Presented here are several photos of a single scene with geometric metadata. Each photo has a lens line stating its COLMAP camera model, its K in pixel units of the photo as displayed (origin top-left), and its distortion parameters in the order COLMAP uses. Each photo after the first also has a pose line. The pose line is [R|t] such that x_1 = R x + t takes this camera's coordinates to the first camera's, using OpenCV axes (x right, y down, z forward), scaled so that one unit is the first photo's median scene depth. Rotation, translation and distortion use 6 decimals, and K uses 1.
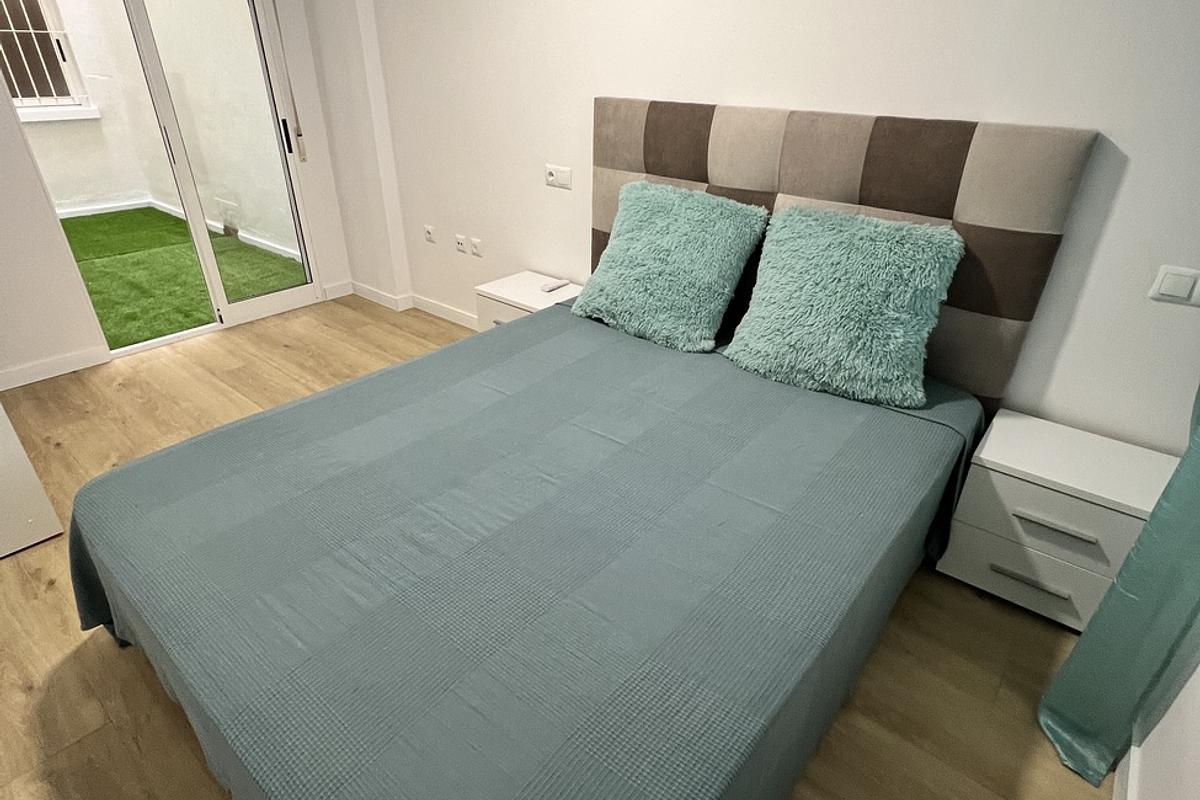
lens RADIAL K [[640.5, 0, 600.0], [0, 640.5, 400.0], [0, 0, 1]] dist [-0.001245, 0.000133]
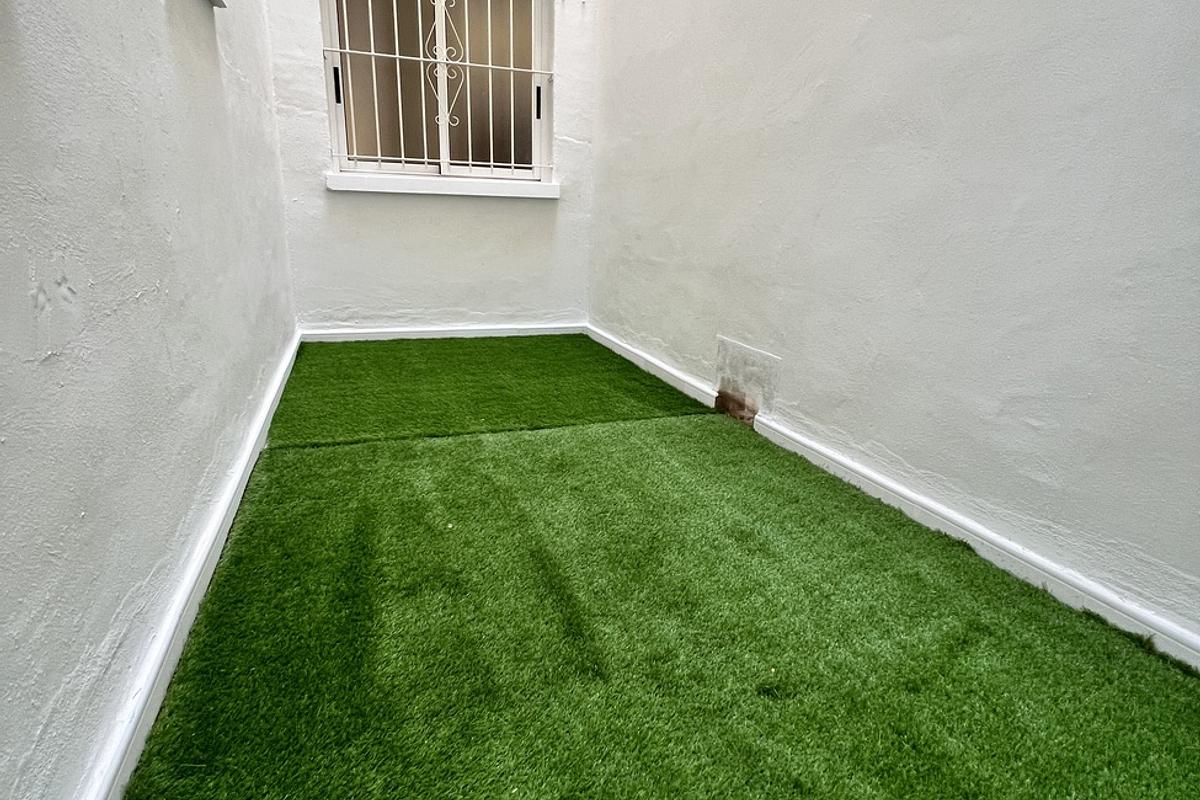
lens RADIAL K [[640.5, 0, 600.0], [0, 640.5, 400.0], [0, 0, 1]] dist [-0.001245, 0.000133]
pose [[0.865889, 0.156891, -0.474996, -0.442904], [-0.256835, 0.954267, -0.153001, -0.172129], [0.429269, 0.254478, 0.866585, 0.555056]]
